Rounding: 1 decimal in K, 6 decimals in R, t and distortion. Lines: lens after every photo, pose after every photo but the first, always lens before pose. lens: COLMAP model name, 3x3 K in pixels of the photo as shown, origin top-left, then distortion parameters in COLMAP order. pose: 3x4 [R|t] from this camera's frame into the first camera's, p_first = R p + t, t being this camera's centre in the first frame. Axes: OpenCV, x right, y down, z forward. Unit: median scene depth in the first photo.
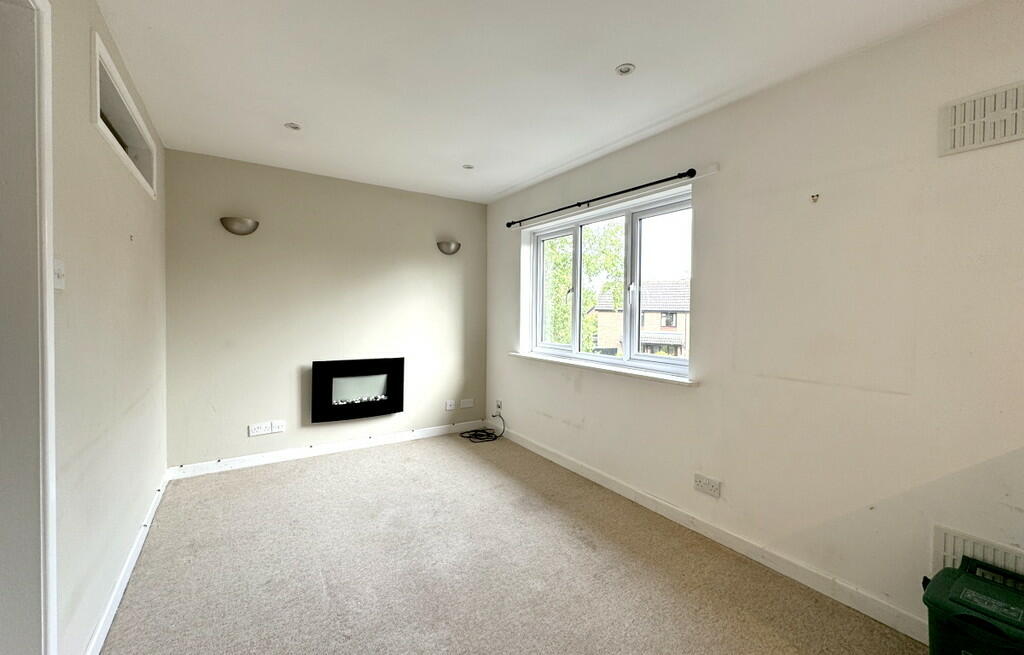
lens RADIAL K [[408.4, 0, 508.9], [0, 408.4, 319.4], [0, 0, 1]] dist [0.001301, -0.000146]
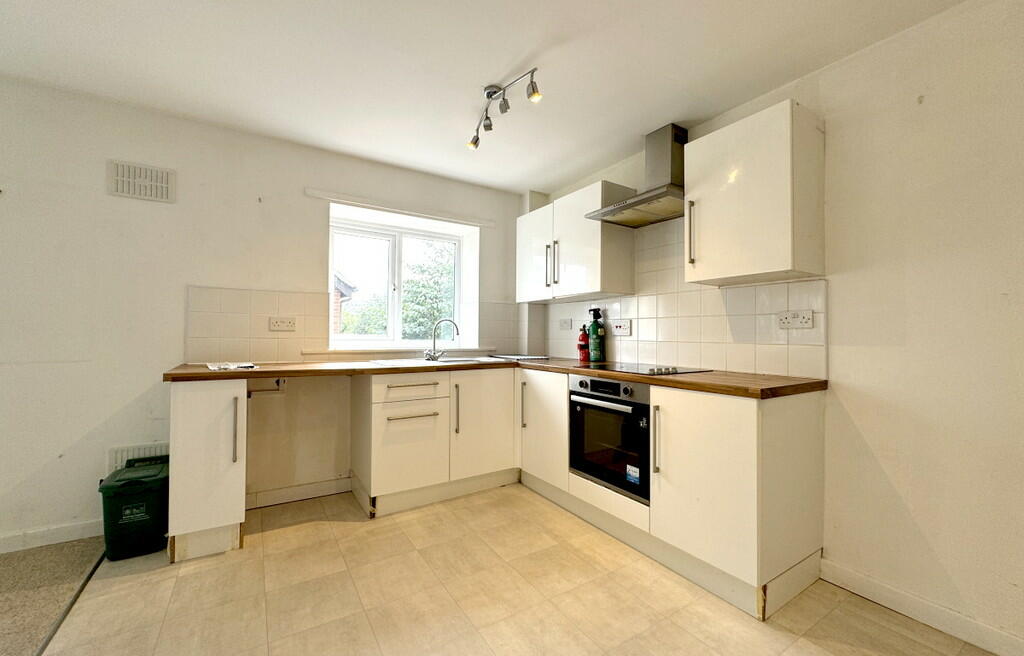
lens RADIAL K [[408.4, 0, 513.6], [0, 408.4, 329.8], [0, 0, 1]] dist [0.001301, -0.000146]
pose [[0.013822, -0.001935, 0.999903, -0.285328], [0.014723, 0.999890, 0.001731, 0.077296], [-0.999796, 0.014697, 0.013849, -0.339526]]
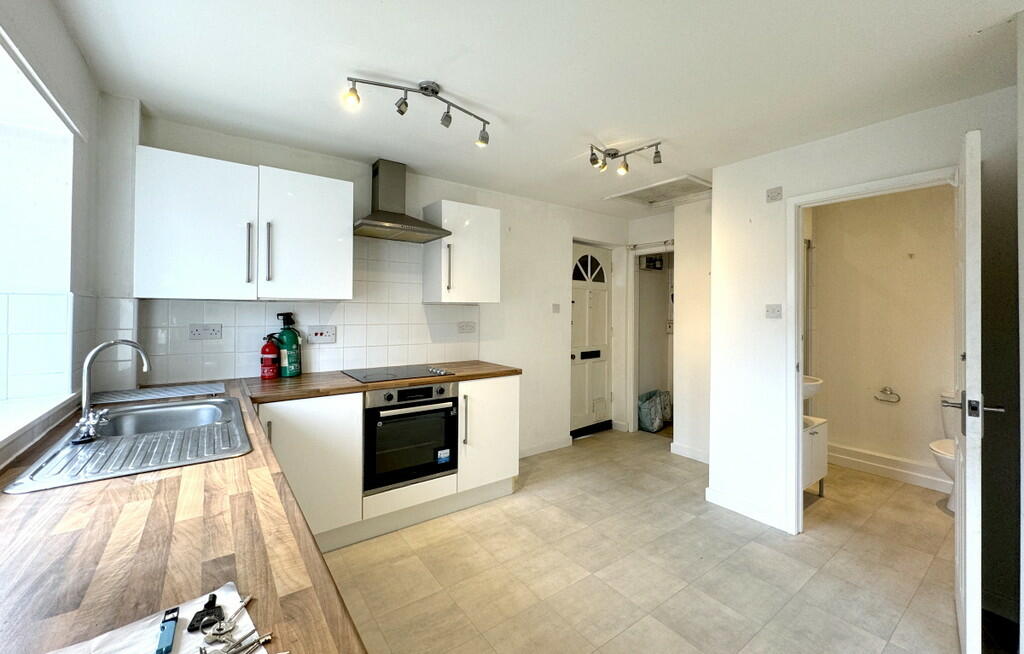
lens RADIAL K [[408.4, 0, 509.3], [0, 408.4, 306.2], [0, 0, 1]] dist [0.001301, -0.000146]
pose [[-0.998437, -0.023326, -0.050795, 0.590281], [-0.023761, 0.999686, 0.007975, -0.037925], [0.050593, 0.009170, -0.998677, 0.643919]]
